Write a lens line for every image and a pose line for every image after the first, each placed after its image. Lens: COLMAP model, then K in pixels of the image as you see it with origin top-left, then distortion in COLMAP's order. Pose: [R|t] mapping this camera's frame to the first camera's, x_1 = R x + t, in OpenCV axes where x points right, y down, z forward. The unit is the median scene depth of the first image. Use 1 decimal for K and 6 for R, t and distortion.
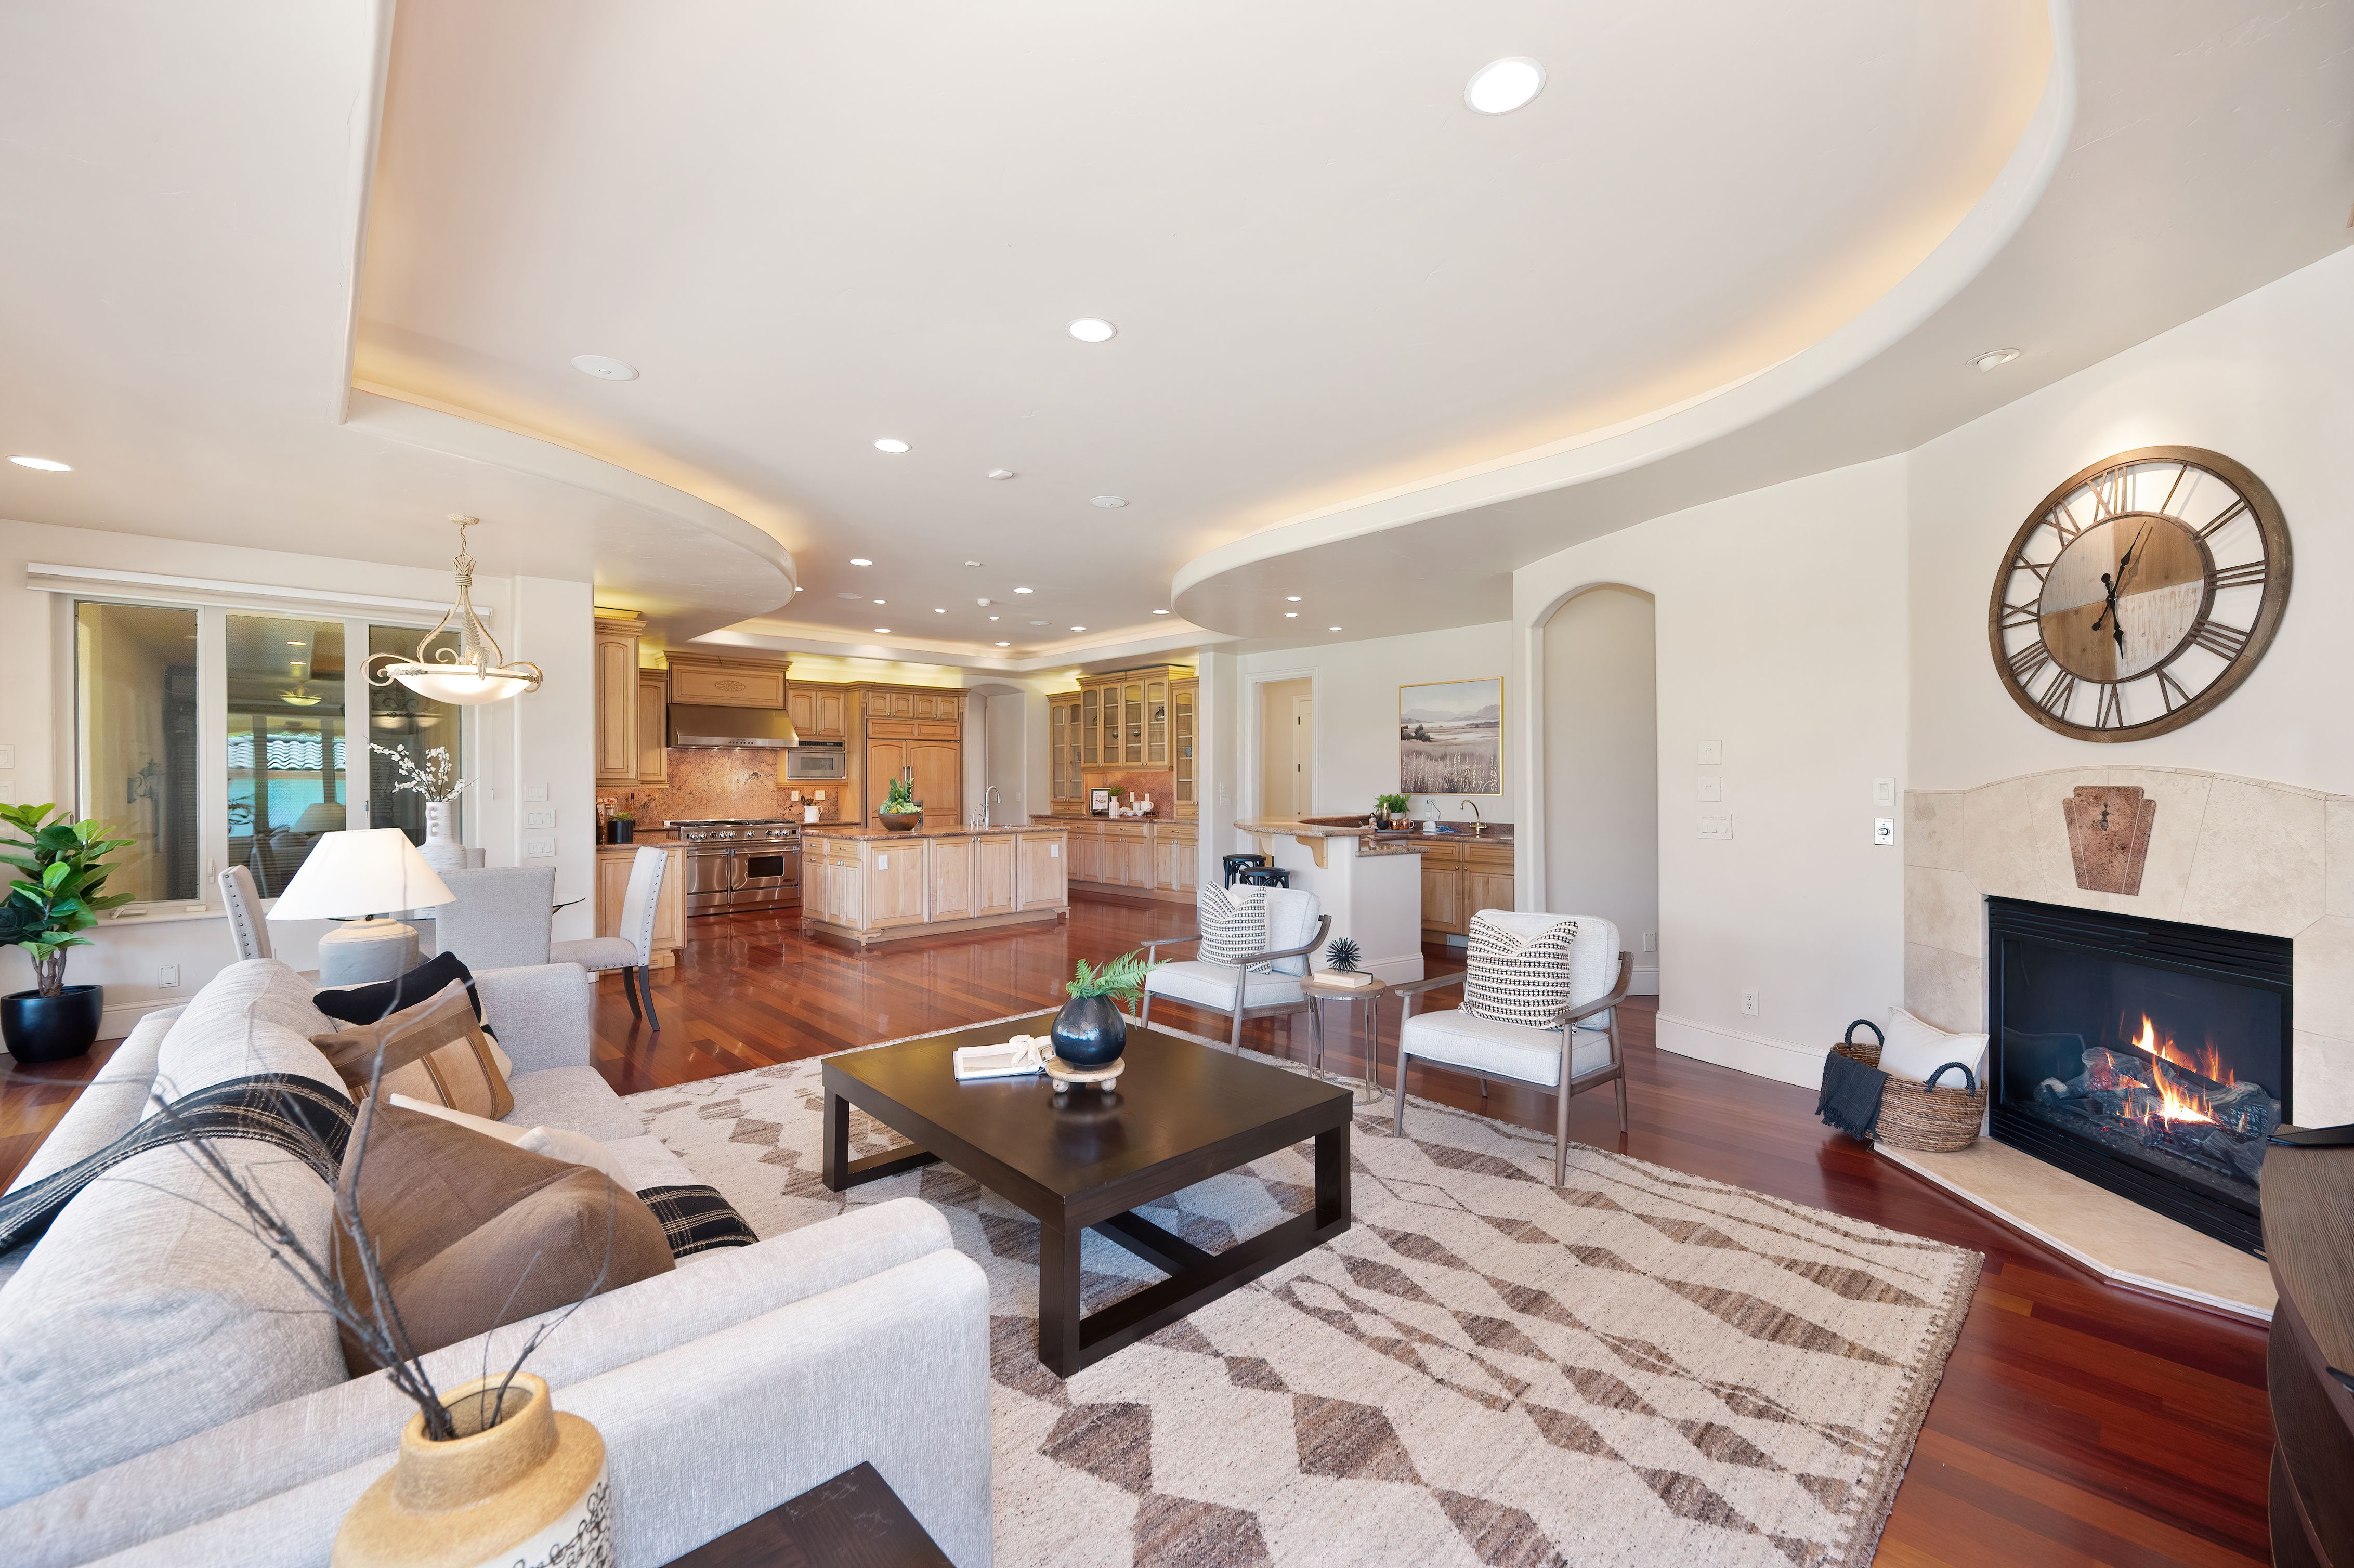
lens RADIAL K [[936.3, 0, 1182.7], [0, 936.3, 776.3], [0, 0, 1]] dist [0.002349, 0.000079]
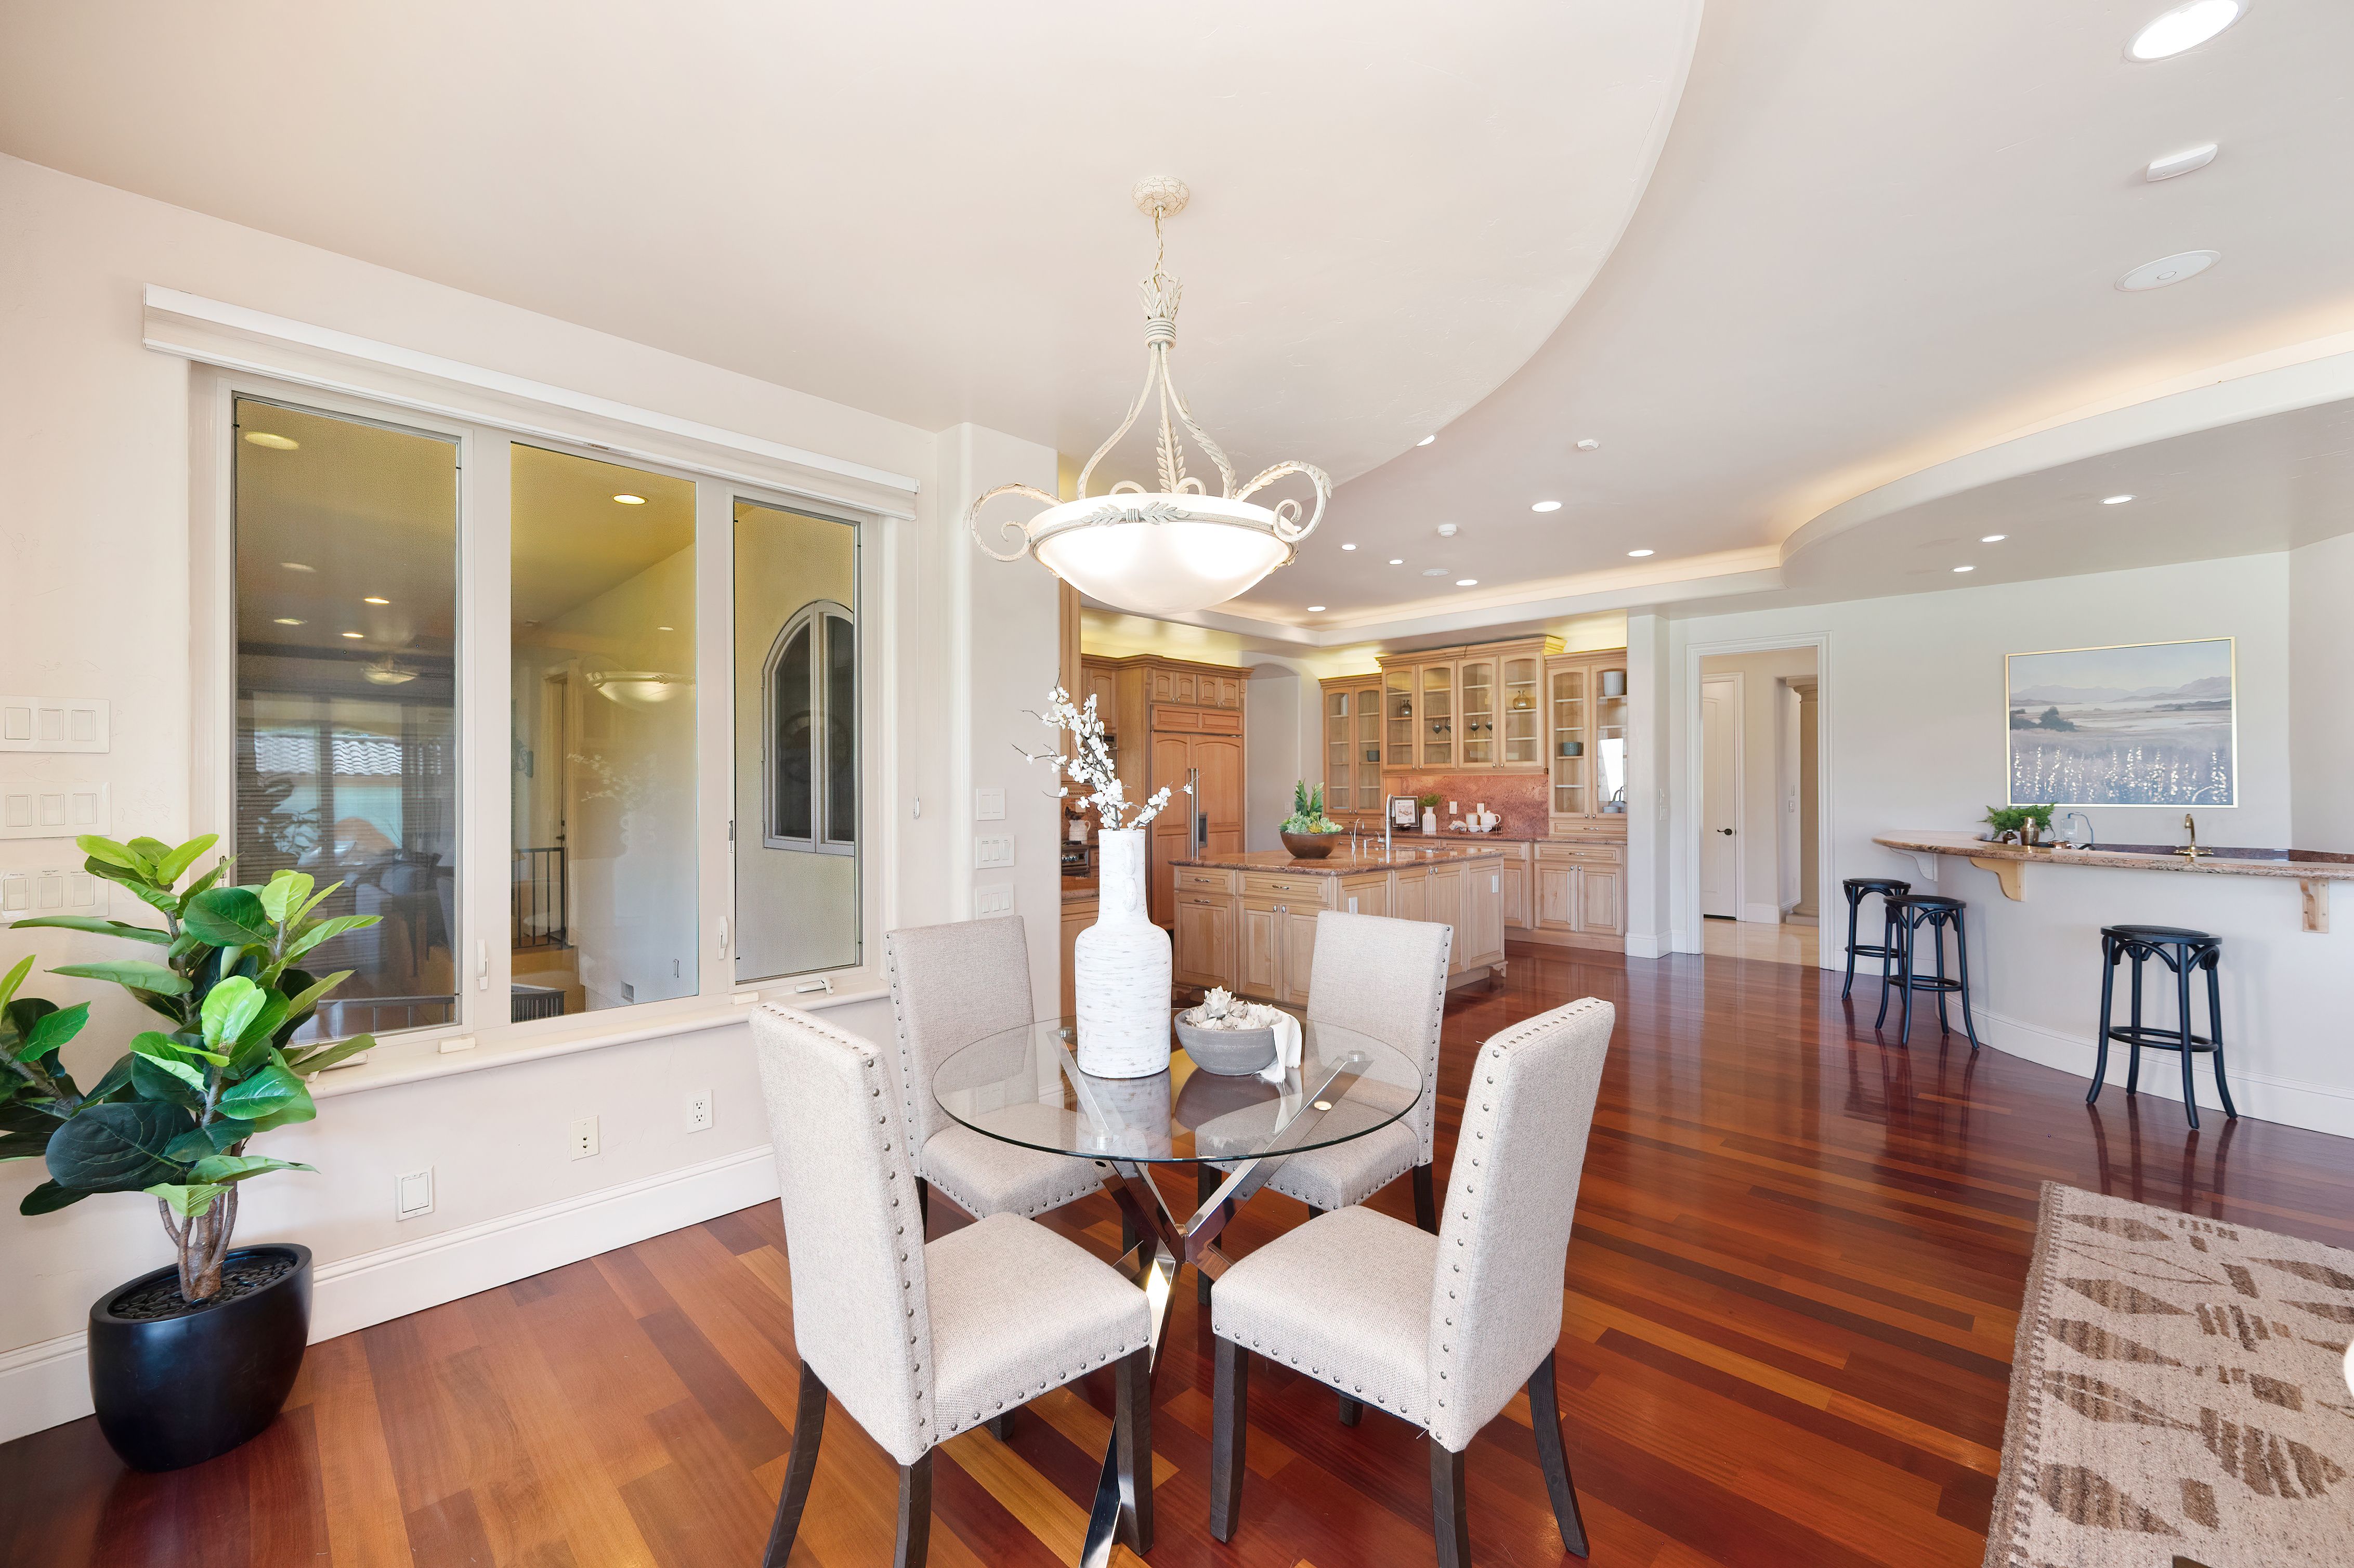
lens RADIAL K [[936.3, 0, 1182.7], [0, 936.3, 776.3], [0, 0, 1]] dist [0.002349, 0.000079]
pose [[0.999322, 0.000331, 0.036804, -0.451449], [-0.000019, 0.999964, -0.008458, 0.003571], [-0.036806, 0.008451, 0.999287, 0.324431]]
